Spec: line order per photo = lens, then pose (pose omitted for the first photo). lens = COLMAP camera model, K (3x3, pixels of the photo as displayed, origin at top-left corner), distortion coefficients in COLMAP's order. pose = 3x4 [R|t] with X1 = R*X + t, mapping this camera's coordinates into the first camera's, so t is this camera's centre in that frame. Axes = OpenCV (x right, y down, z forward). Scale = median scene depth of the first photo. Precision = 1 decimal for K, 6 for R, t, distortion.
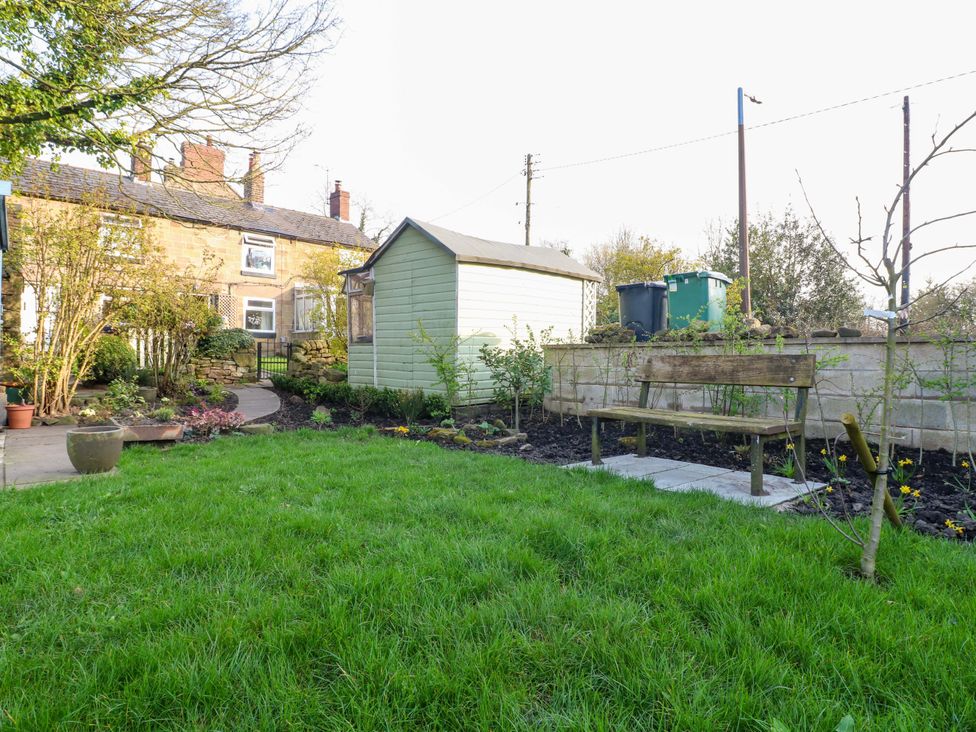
lens RADIAL K [[518.6, 0, 488.0], [0, 518.6, 366.0], [0, 0, 1]] dist [0.002890, -0.000201]
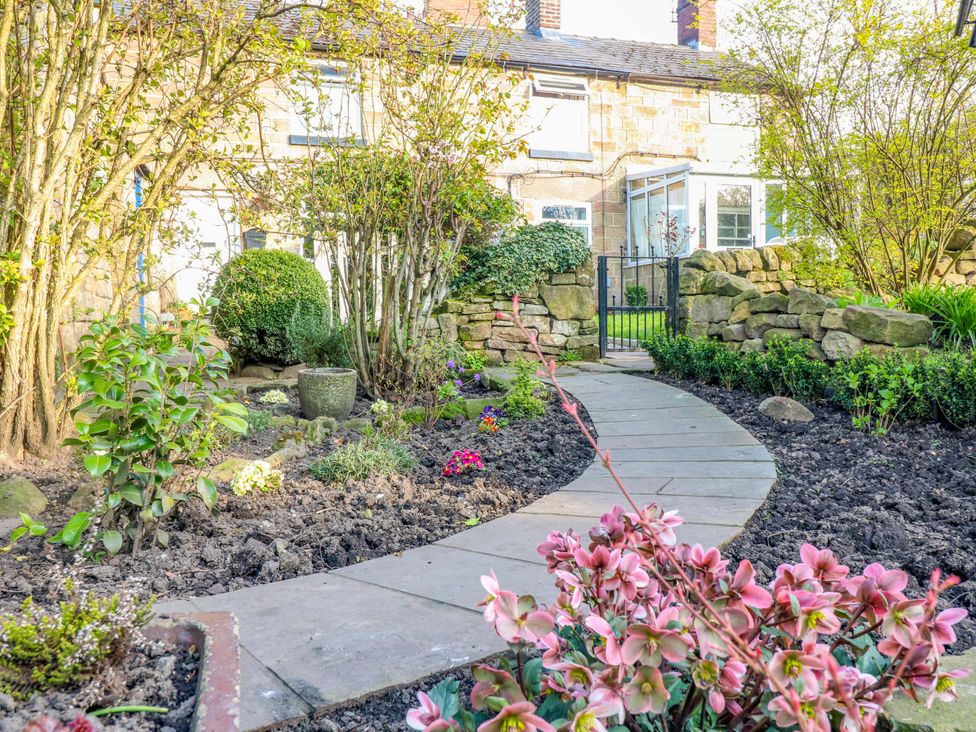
lens RADIAL K [[518.6, 0, 488.0], [0, 518.6, 366.0], [0, 0, 1]] dist [0.002890, -0.000201]
pose [[0.904968, -0.015408, -0.425200, -0.332804], [0.017449, 0.999847, 0.000904, 0.031503], [0.425121, -0.008238, 0.905099, 0.577877]]
